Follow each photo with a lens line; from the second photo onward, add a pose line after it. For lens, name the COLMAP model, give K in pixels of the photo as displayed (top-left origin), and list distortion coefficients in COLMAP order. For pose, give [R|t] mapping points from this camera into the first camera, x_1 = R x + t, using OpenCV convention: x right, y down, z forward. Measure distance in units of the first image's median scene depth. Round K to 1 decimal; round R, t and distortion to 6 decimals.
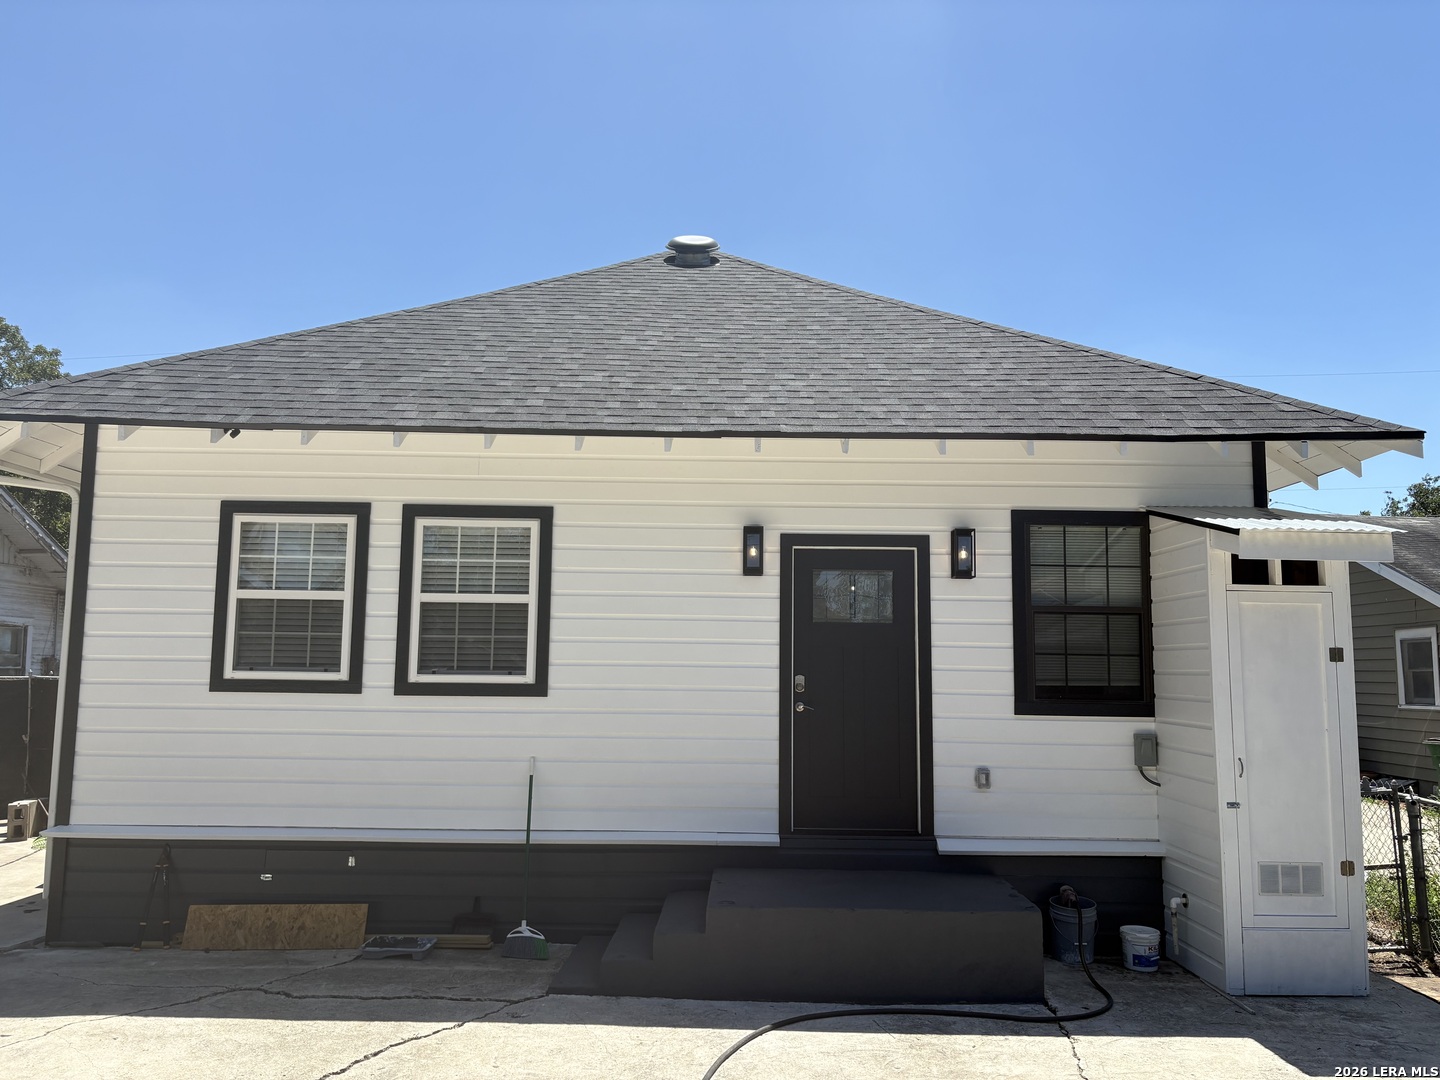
lens RADIAL K [[1091.5, 0, 729.1], [0, 1091.5, 545.1], [0, 0, 1]] dist [0.064762, -0.073957]
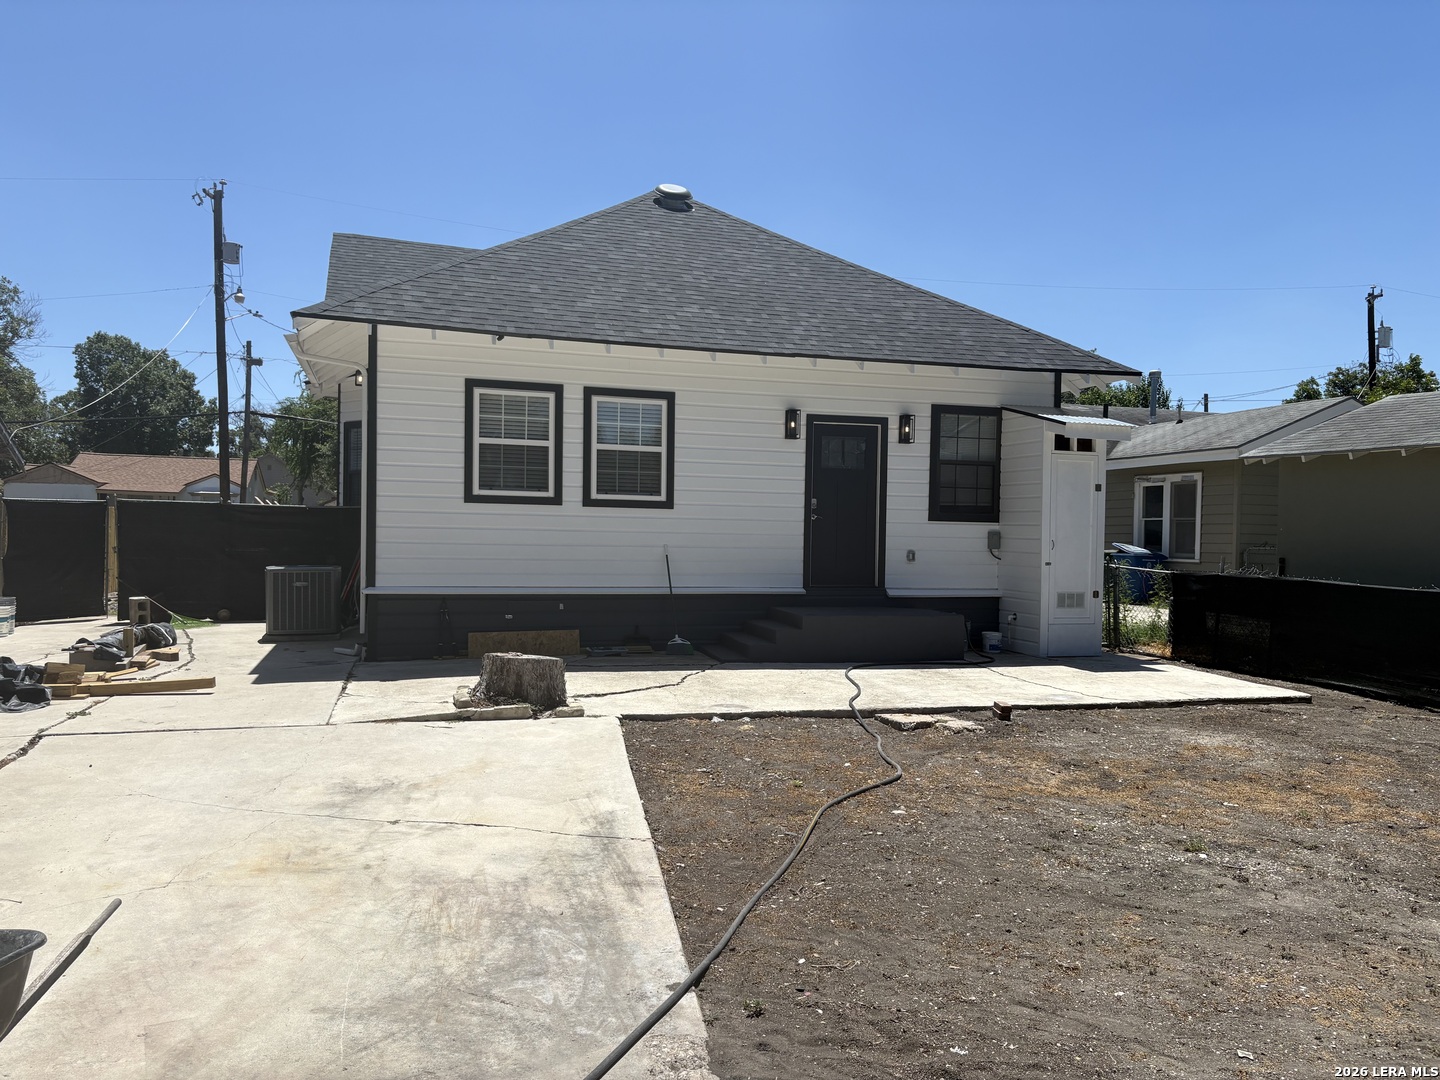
lens RADIAL K [[1086.1, 0, 720.0], [0, 1086.1, 540.0], [0, 0, 1]] dist [0.184775, -0.558260]
pose [[0.956587, 0.001484, 0.291444, -0.572573], [-0.038482, 0.991875, 0.121257, -0.016586], [-0.288896, -0.127208, 0.948871, -0.577920]]
